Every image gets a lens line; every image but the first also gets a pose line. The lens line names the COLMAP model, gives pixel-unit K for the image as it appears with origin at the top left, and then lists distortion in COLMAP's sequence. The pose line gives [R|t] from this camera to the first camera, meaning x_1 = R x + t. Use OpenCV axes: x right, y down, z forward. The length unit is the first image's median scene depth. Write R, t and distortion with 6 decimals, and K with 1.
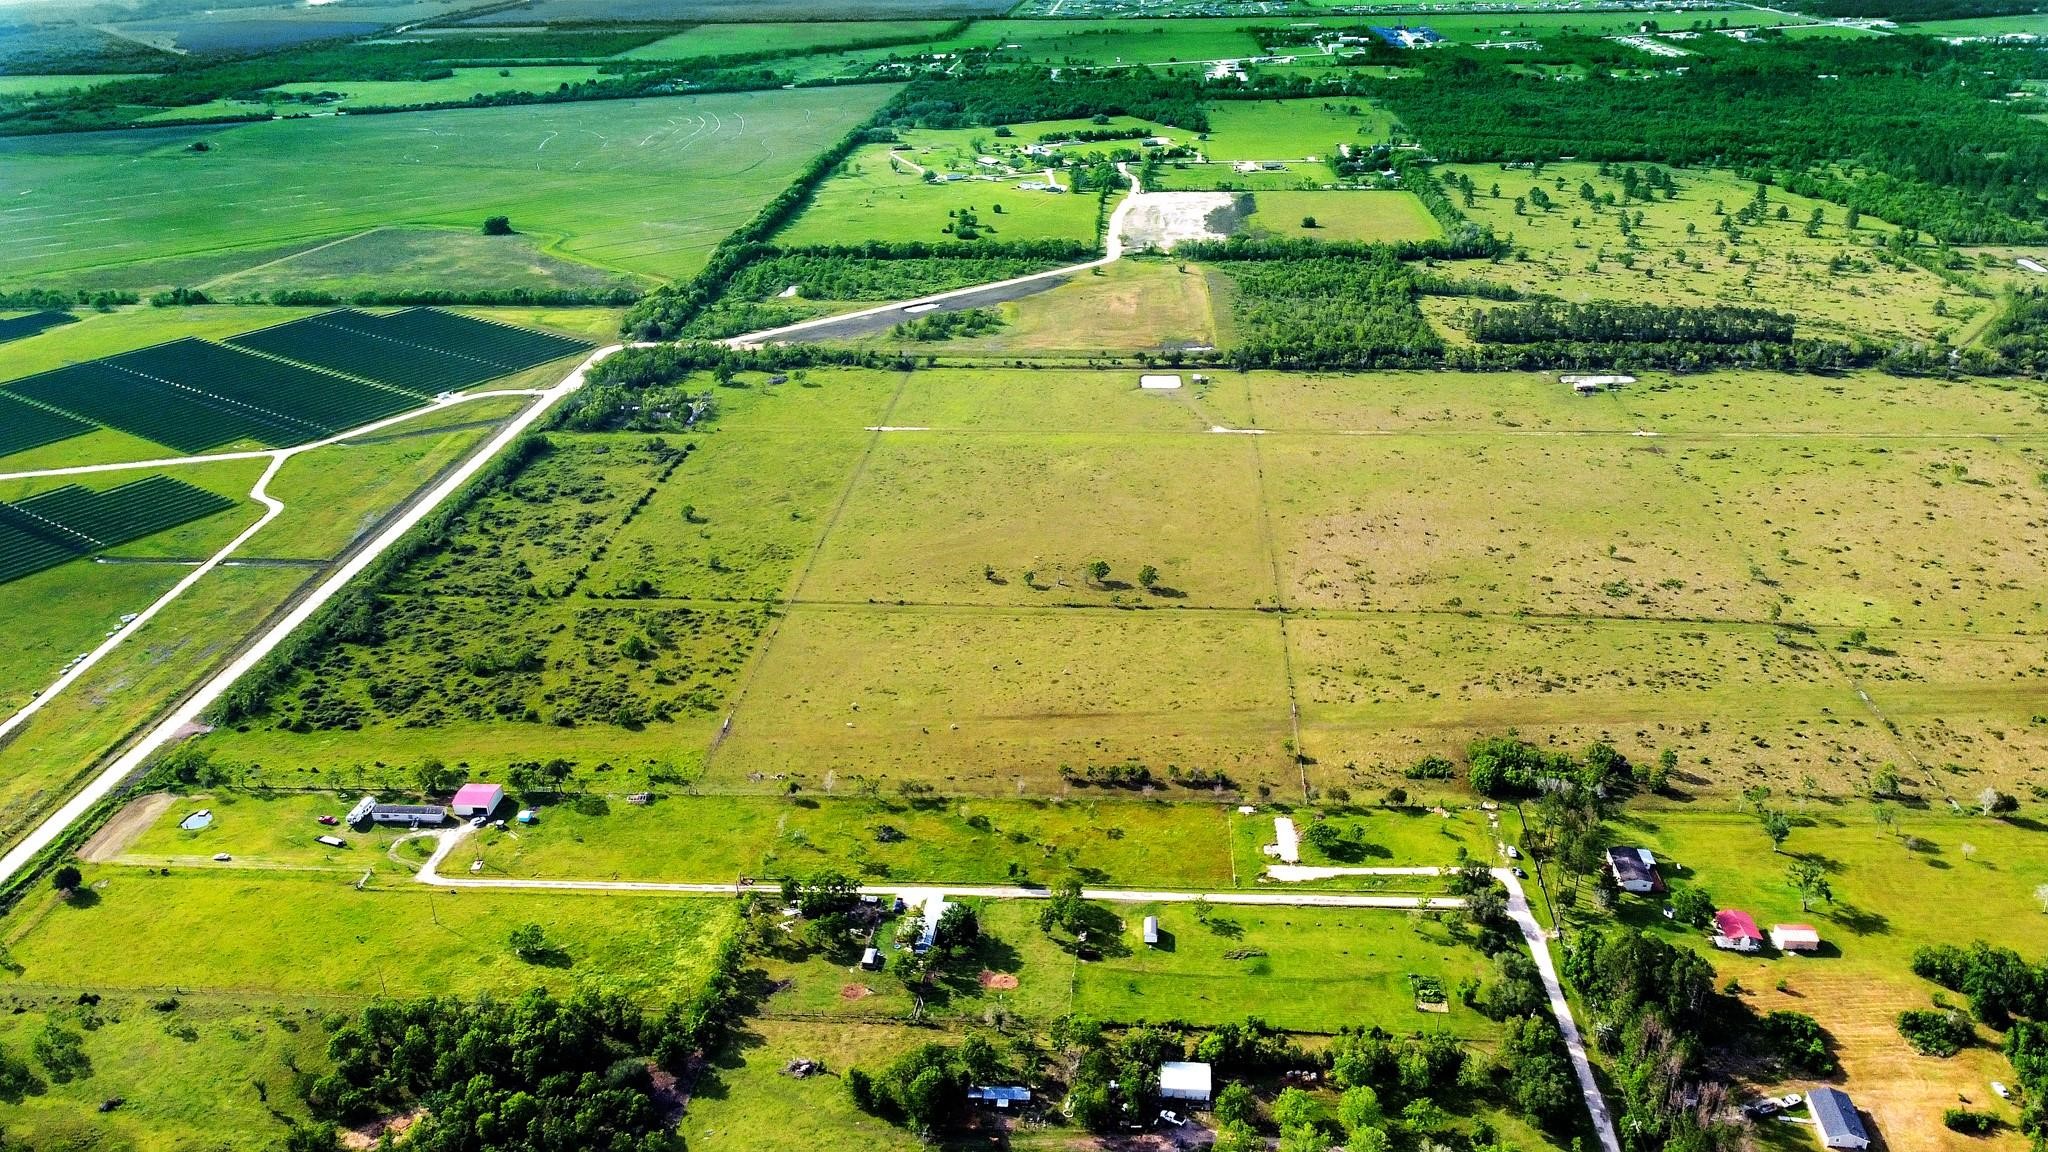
lens RADIAL K [[1559.2, 0, 1026.0], [0, 1559.2, 577.1], [0, 0, 1]] dist [0.004712, -0.015741]
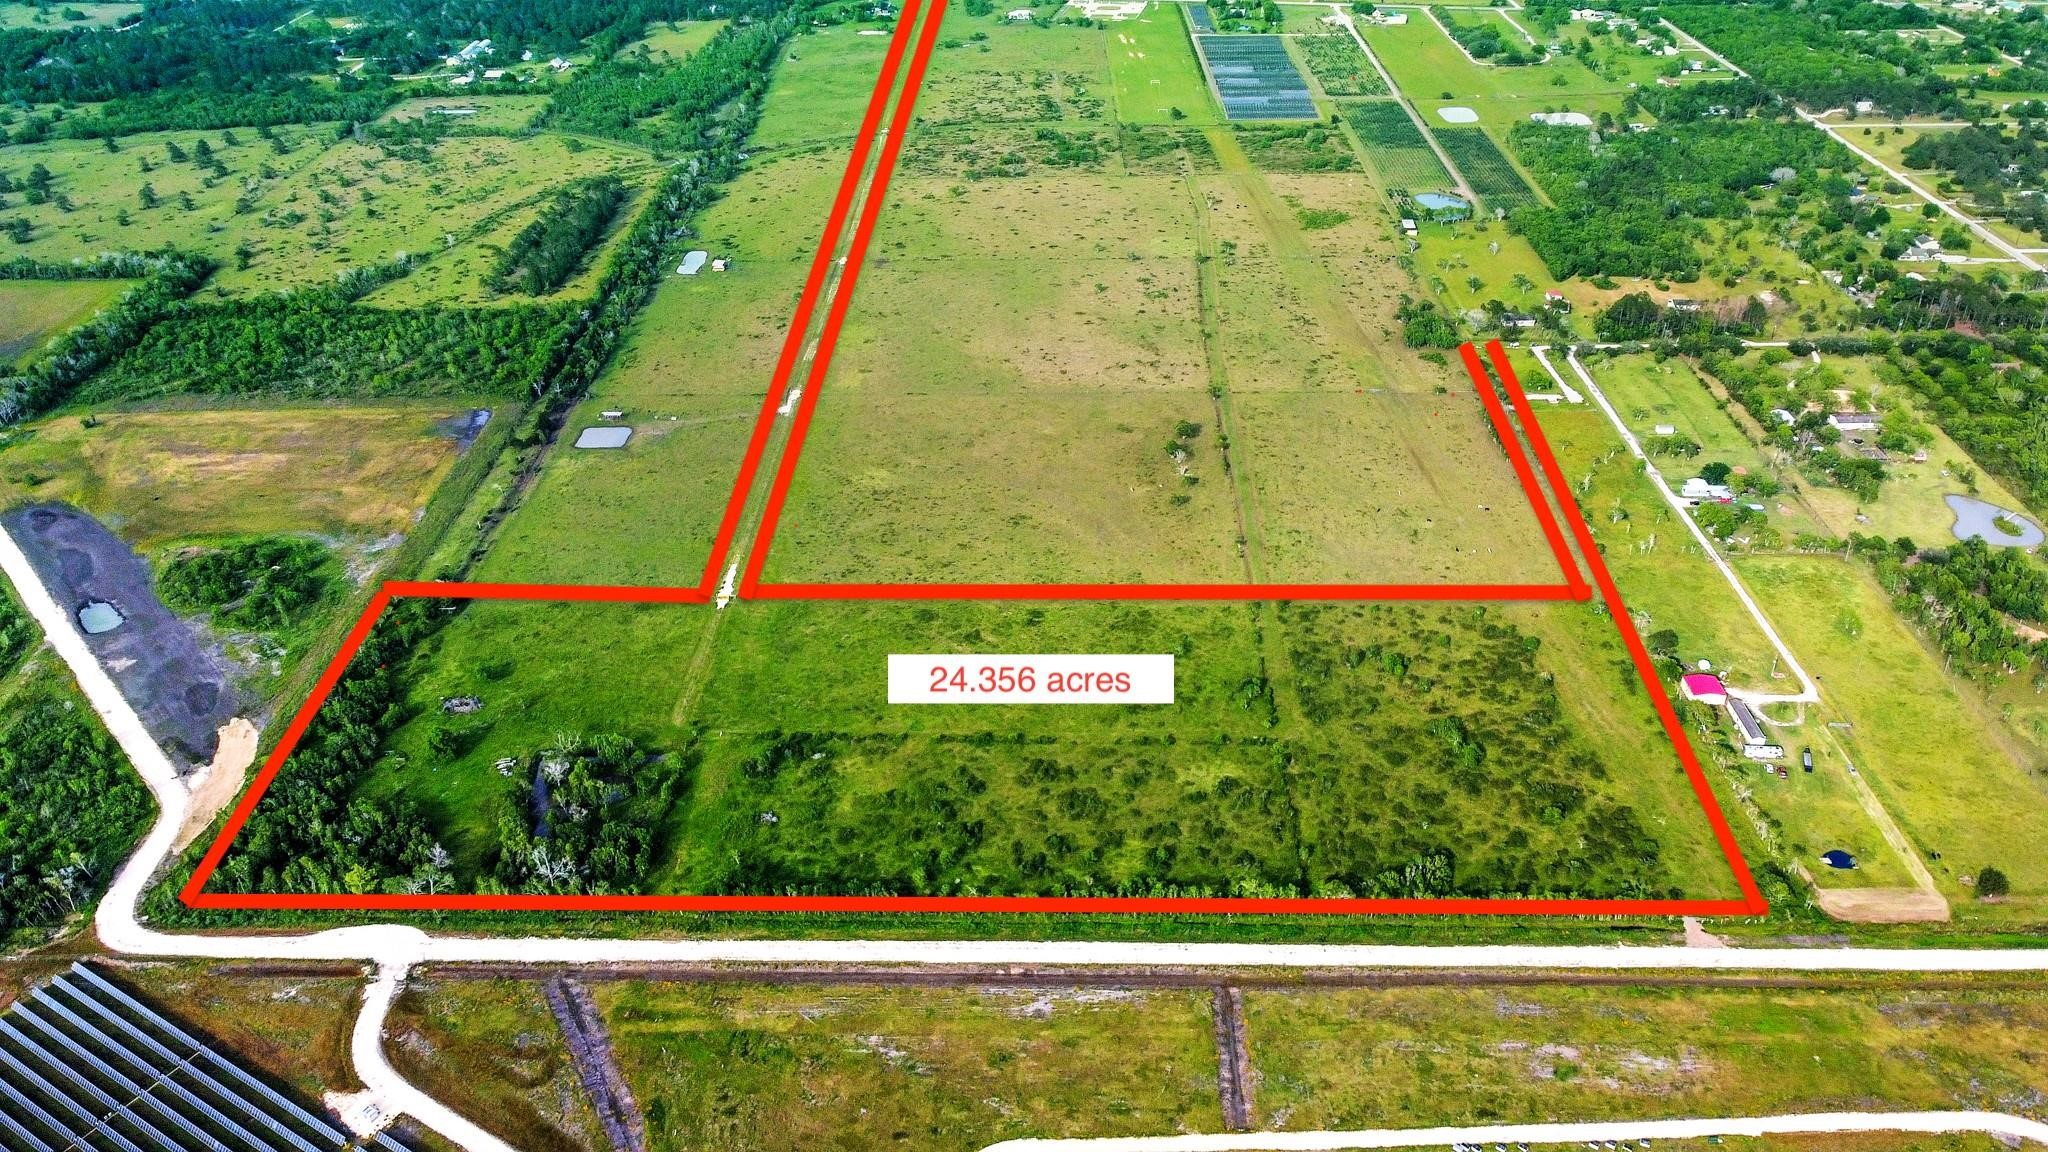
lens RADIAL K [[1559.2, 0, 1026.0], [0, 1559.2, 577.1], [0, 0, 1]] dist [0.004712, -0.015741]
pose [[-0.055915, -0.501130, 0.863564, -1.033828], [0.430303, 0.768374, 0.473753, -0.548209], [-0.900951, 0.398084, 0.172674, 0.997461]]
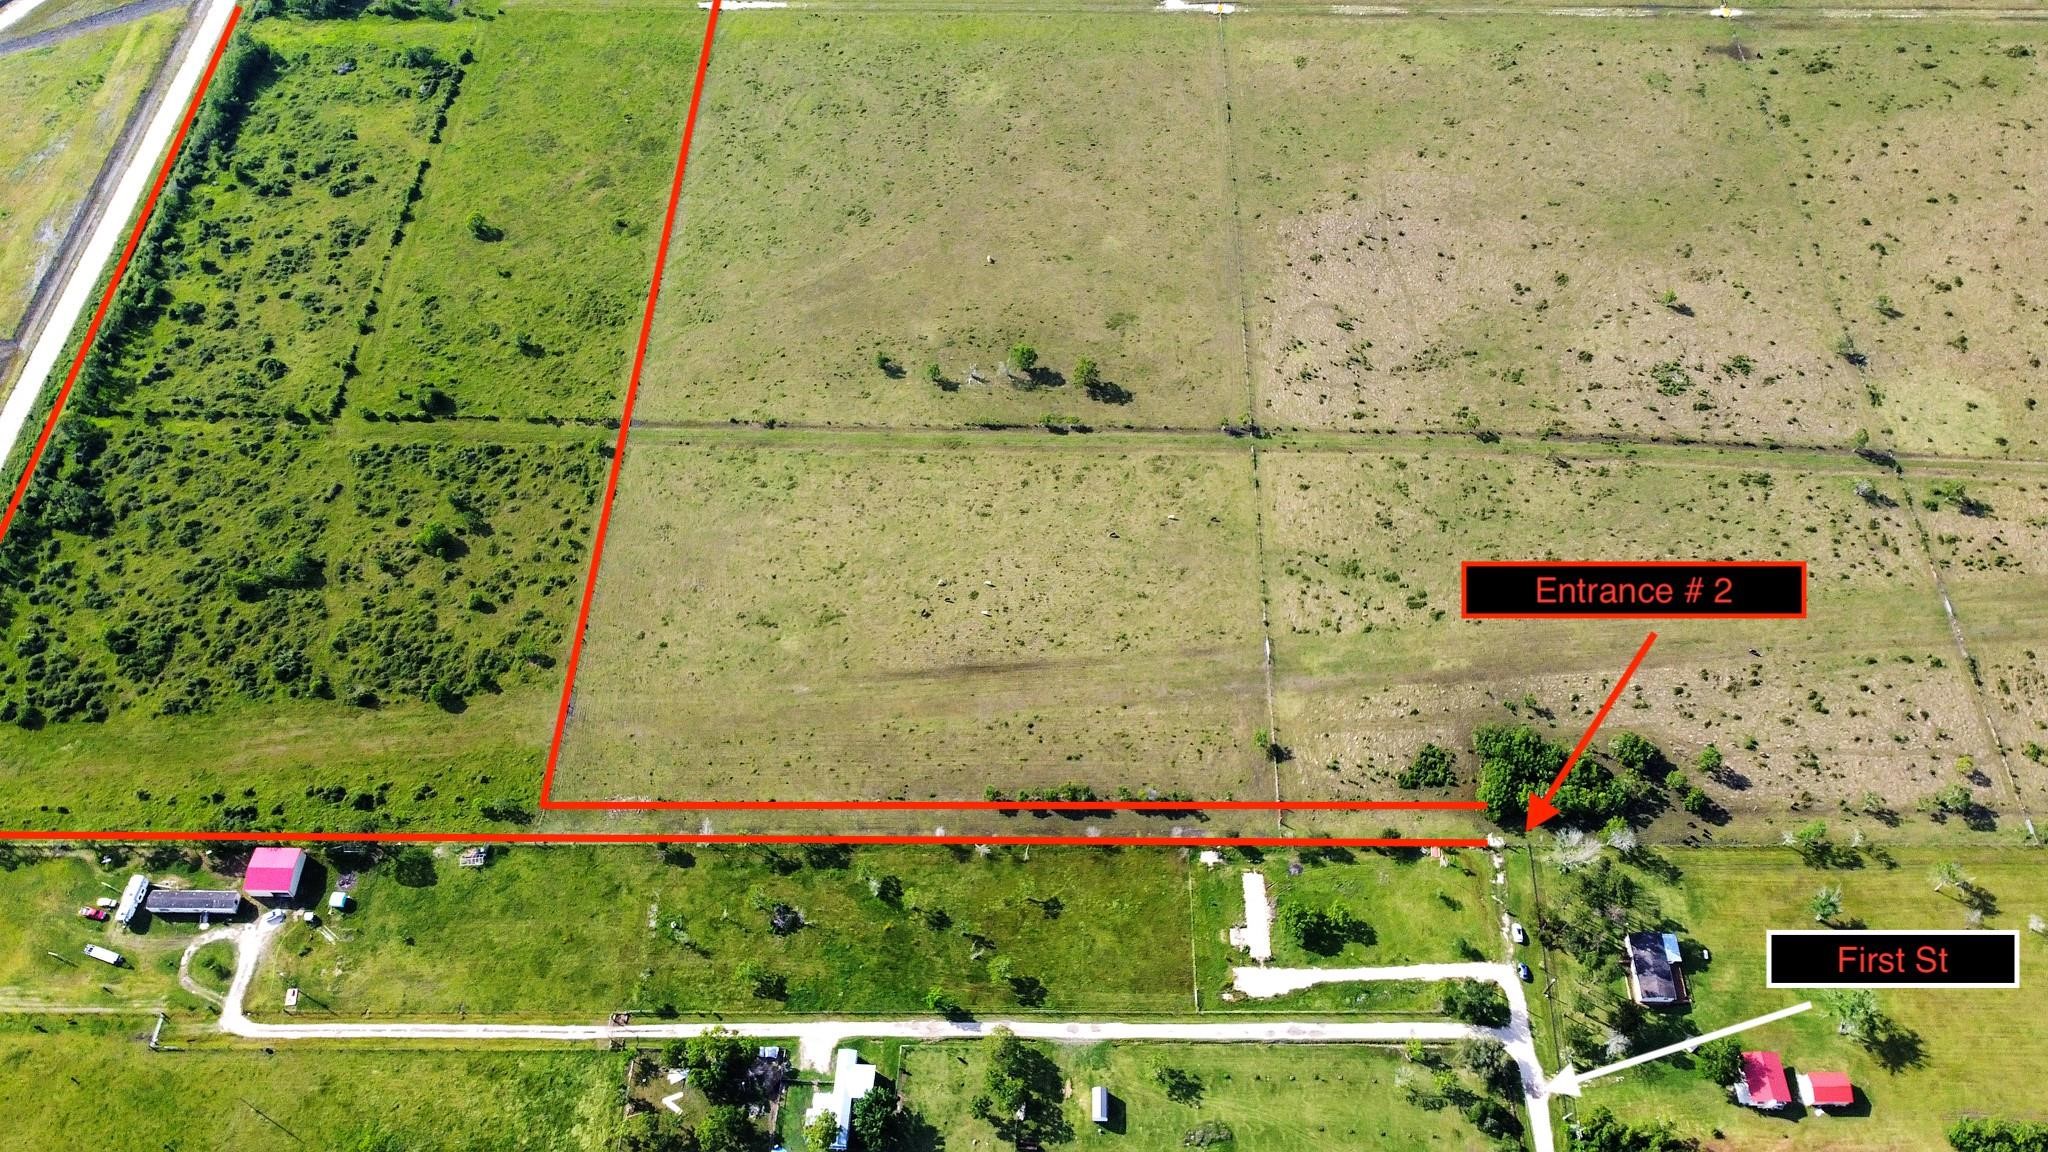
lens RADIAL K [[1561.4, 0, 1024.0], [0, 1561.4, 576.0], [0, 0, 1]] dist [-0.006204, 0.002762]
pose [[0.998101, -0.041862, 0.045188, 0.007897], [0.012472, 0.855733, 0.517267, -0.335173], [-0.060323, -0.515722, 0.854630, 0.294363]]
